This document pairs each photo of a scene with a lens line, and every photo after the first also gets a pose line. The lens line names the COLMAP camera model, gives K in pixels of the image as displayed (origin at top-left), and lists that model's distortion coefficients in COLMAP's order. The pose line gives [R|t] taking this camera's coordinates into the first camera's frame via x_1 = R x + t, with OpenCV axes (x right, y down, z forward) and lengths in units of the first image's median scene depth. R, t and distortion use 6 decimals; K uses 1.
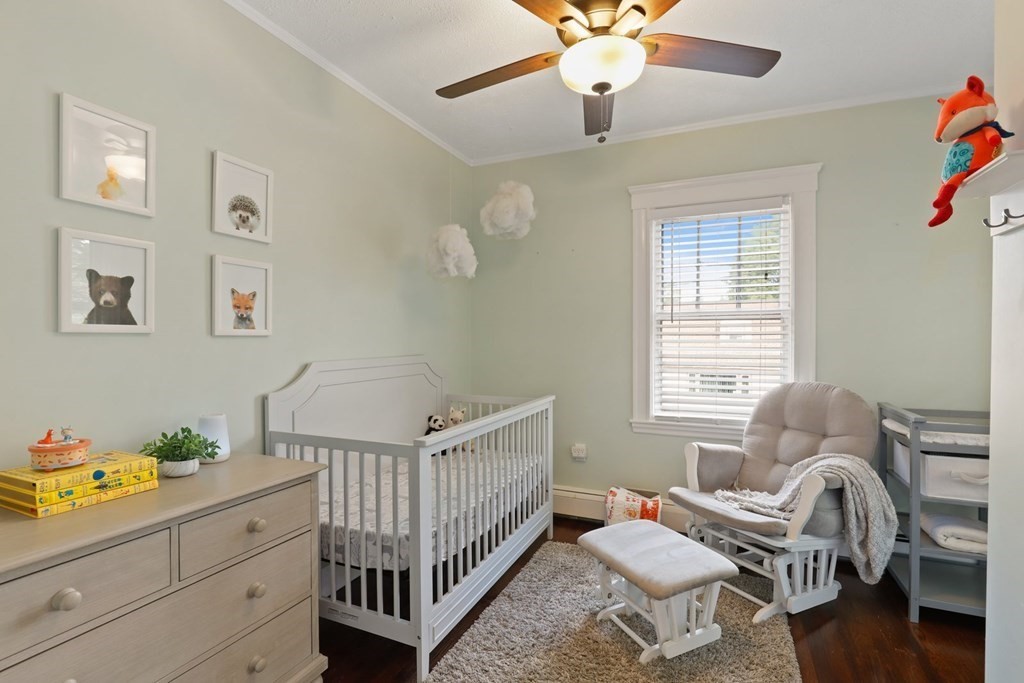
lens RADIAL K [[475.9, 0, 512.7], [0, 475.9, 334.6], [0, 0, 1]] dist [-0.016666, 0.004124]
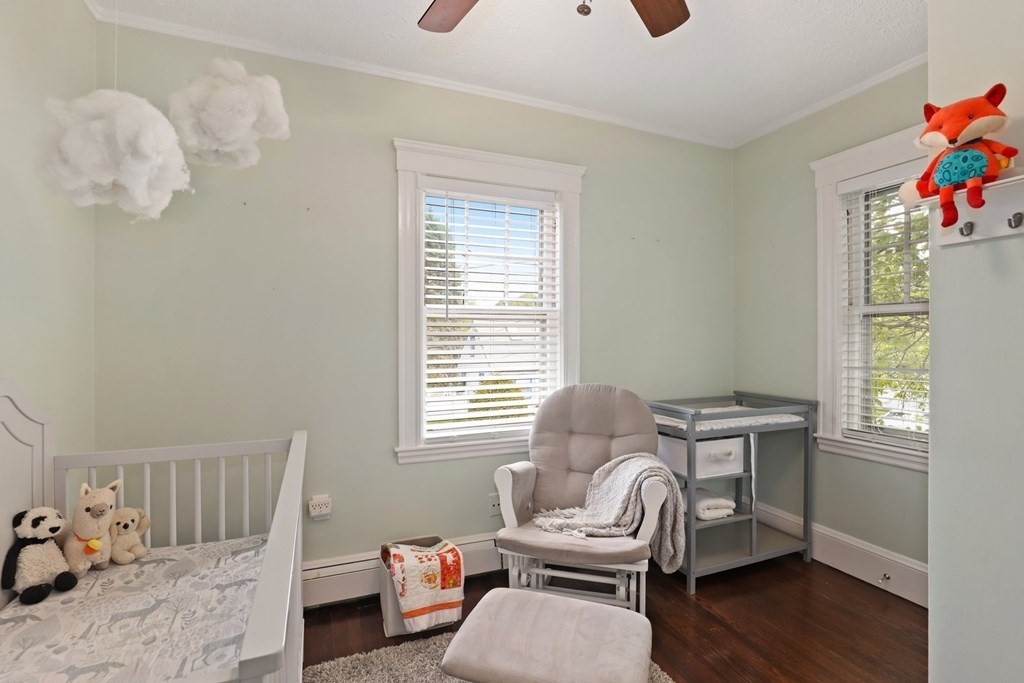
lens RADIAL K [[475.9, 0, 505.1], [0, 475.9, 337.3], [0, 0, 1]] dist [-0.016666, 0.004124]
pose [[0.697095, -0.000125, 0.716978, -0.199547], [-0.002261, 0.999995, 0.002373, 0.001238], [-0.716975, -0.003275, 0.697091, 0.413649]]
